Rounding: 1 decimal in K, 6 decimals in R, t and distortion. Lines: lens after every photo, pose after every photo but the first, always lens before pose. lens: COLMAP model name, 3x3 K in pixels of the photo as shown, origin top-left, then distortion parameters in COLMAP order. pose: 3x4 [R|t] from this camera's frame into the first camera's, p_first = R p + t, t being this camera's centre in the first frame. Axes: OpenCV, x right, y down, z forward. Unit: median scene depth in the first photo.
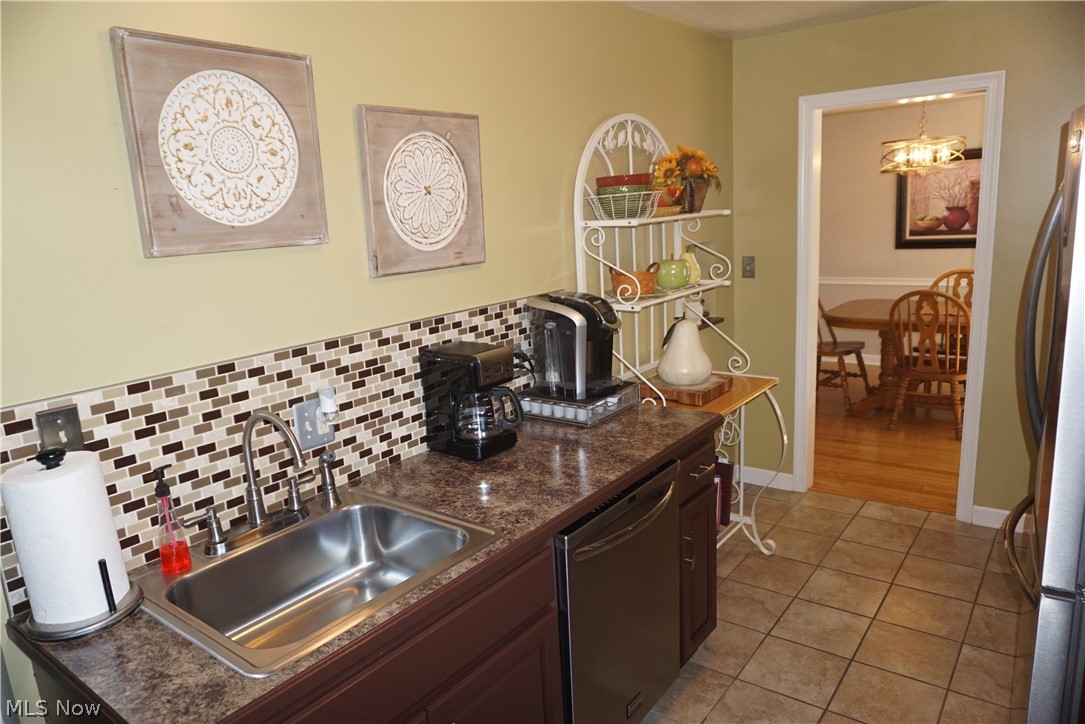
lens RADIAL K [[726.7, 0, 539.4], [0, 726.7, 364.9], [0, 0, 1]] dist [-0.050359, 0.040020]
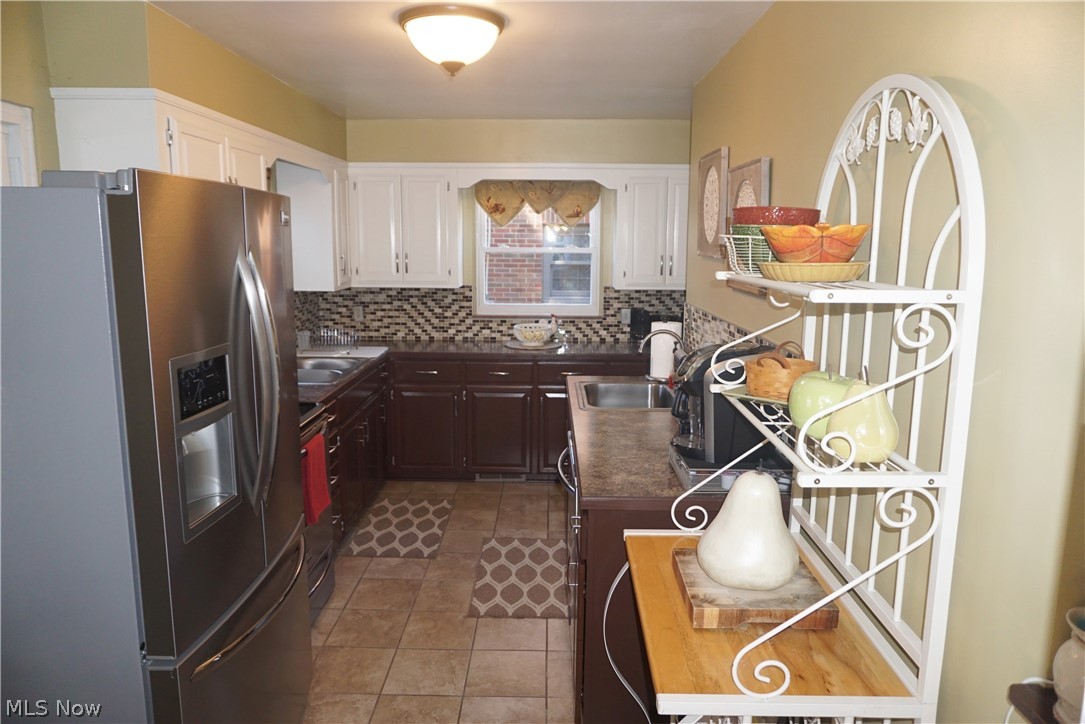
lens RADIAL K [[726.7, 0, 539.4], [0, 726.7, 364.9], [0, 0, 1]] dist [-0.050359, 0.040020]
pose [[-0.801898, 0.149407, -0.578478, 0.405098], [-0.088076, 0.928088, 0.361796, -0.202456], [0.590933, 0.341073, -0.731072, 0.820395]]
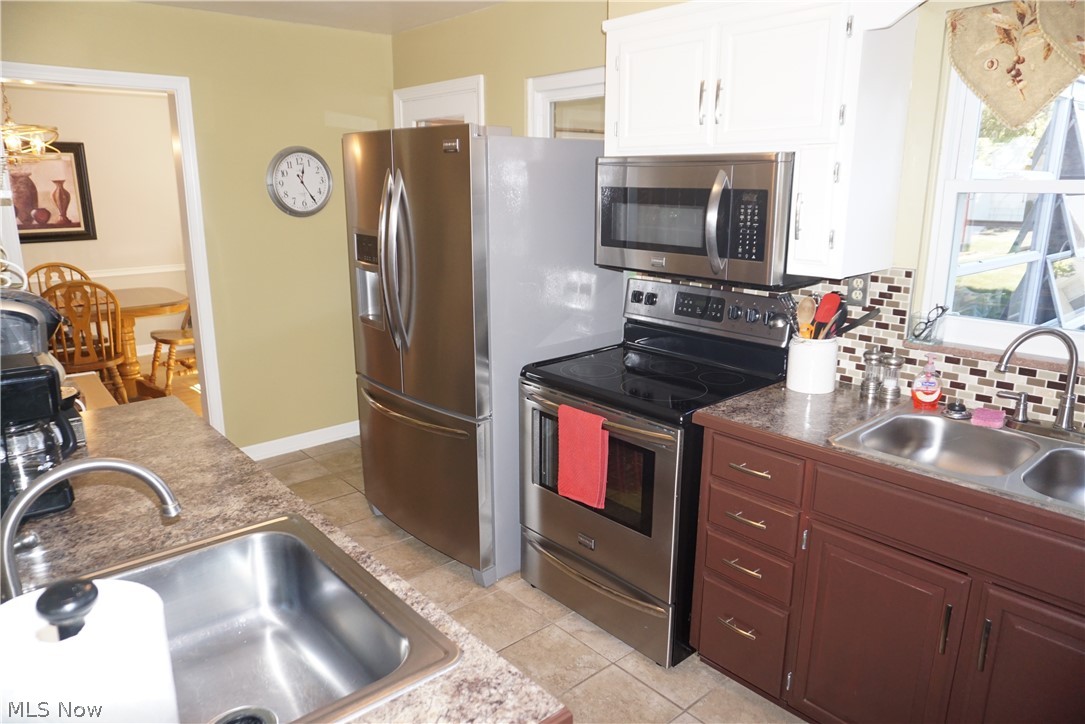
lens RADIAL K [[726.7, 0, 539.4], [0, 726.7, 364.9], [0, 0, 1]] dist [-0.050359, 0.040020]
pose [[0.208278, -0.185961, 0.960229, -0.297091], [0.196130, 0.969758, 0.145265, -0.008488], [-0.958203, 0.158074, 0.238451, 0.160509]]
